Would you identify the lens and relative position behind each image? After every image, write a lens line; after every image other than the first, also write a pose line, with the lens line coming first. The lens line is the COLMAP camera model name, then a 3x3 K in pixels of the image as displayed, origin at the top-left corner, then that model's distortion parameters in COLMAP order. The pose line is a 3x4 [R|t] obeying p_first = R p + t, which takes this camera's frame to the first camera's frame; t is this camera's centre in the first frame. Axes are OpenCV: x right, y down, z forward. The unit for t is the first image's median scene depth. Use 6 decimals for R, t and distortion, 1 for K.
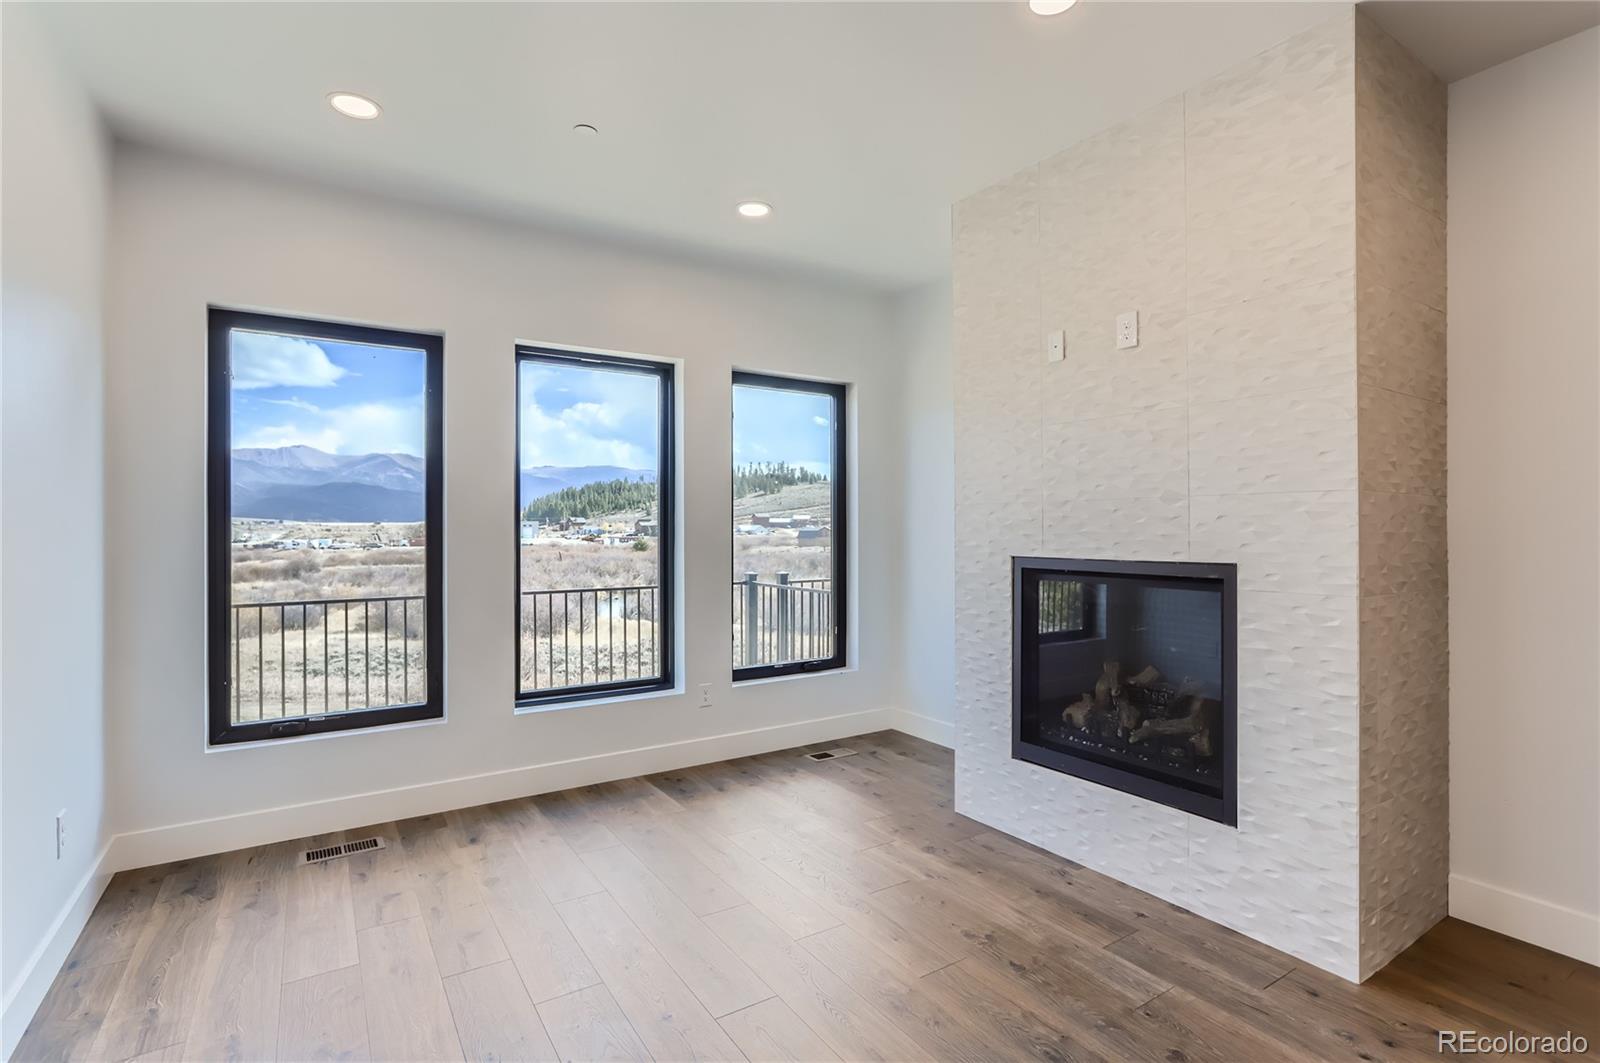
lens RADIAL K [[782.7, 0, 790.0], [0, 782.7, 526.7], [0, 0, 1]] dist [0.001769, 0.000817]
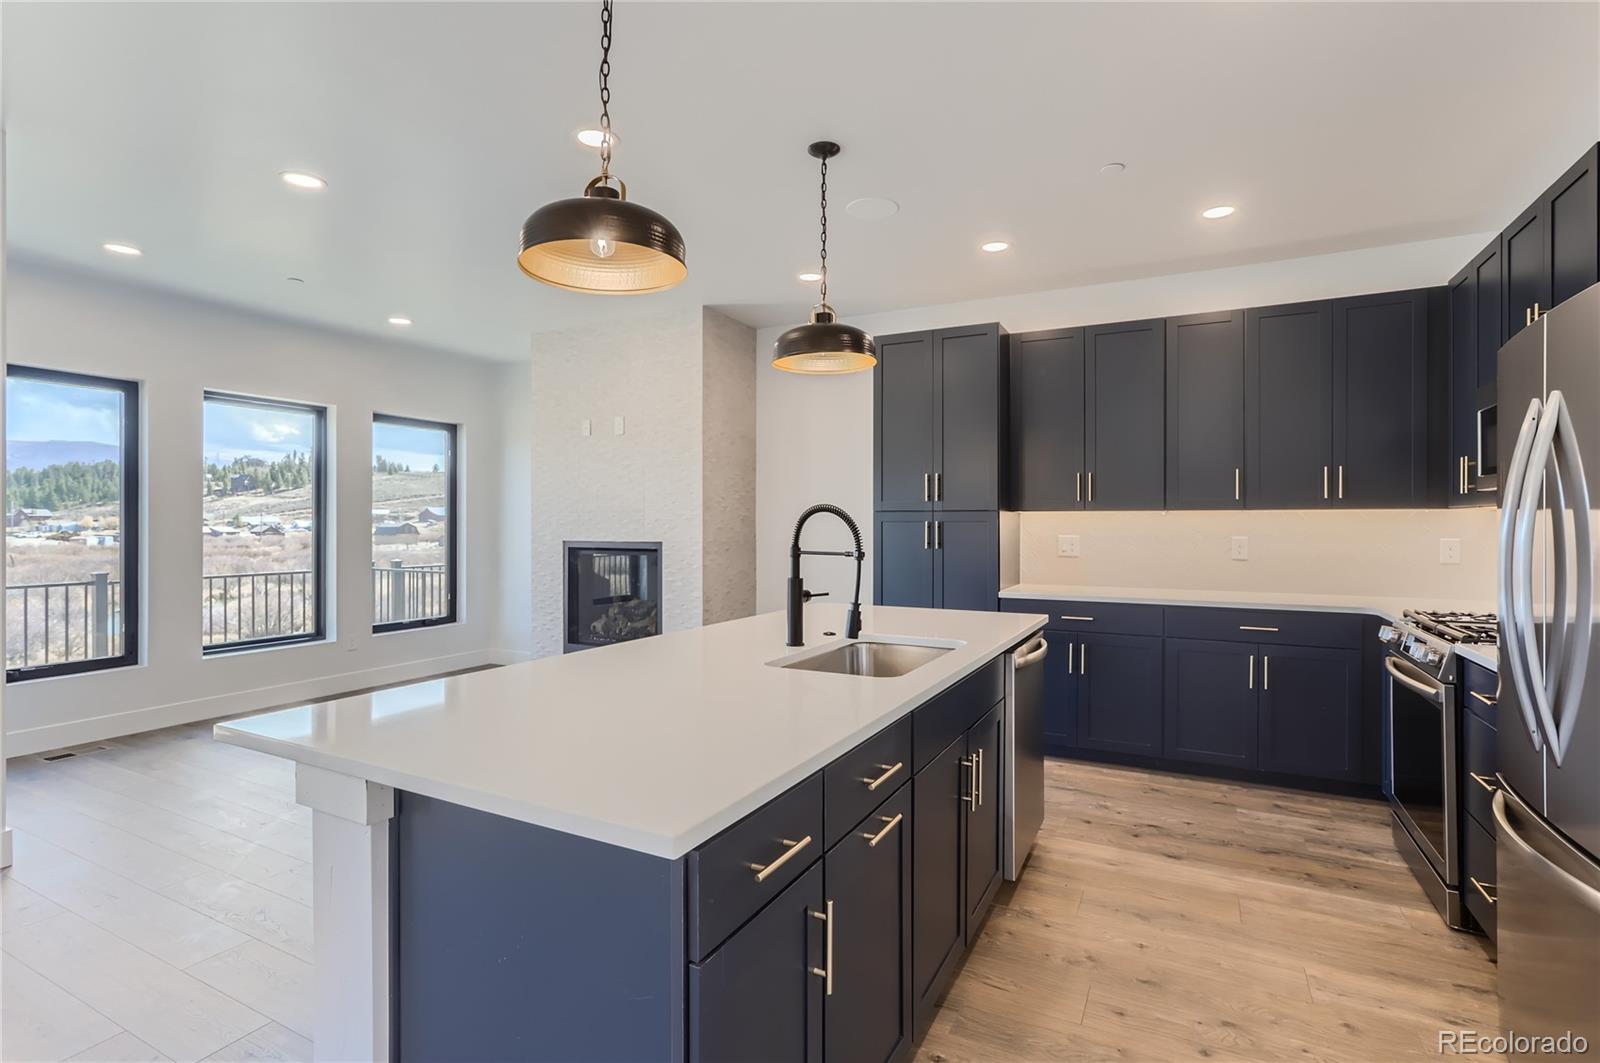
lens RADIAL K [[782.7, 0, 789.7], [0, 782.7, 517.8], [0, 0, 1]] dist [0.001769, 0.000817]
pose [[0.877537, 0.005404, 0.479478, -0.094663], [-0.002441, 0.999974, -0.006803, -0.003057], [-0.479502, 0.004799, 0.877528, -0.635770]]
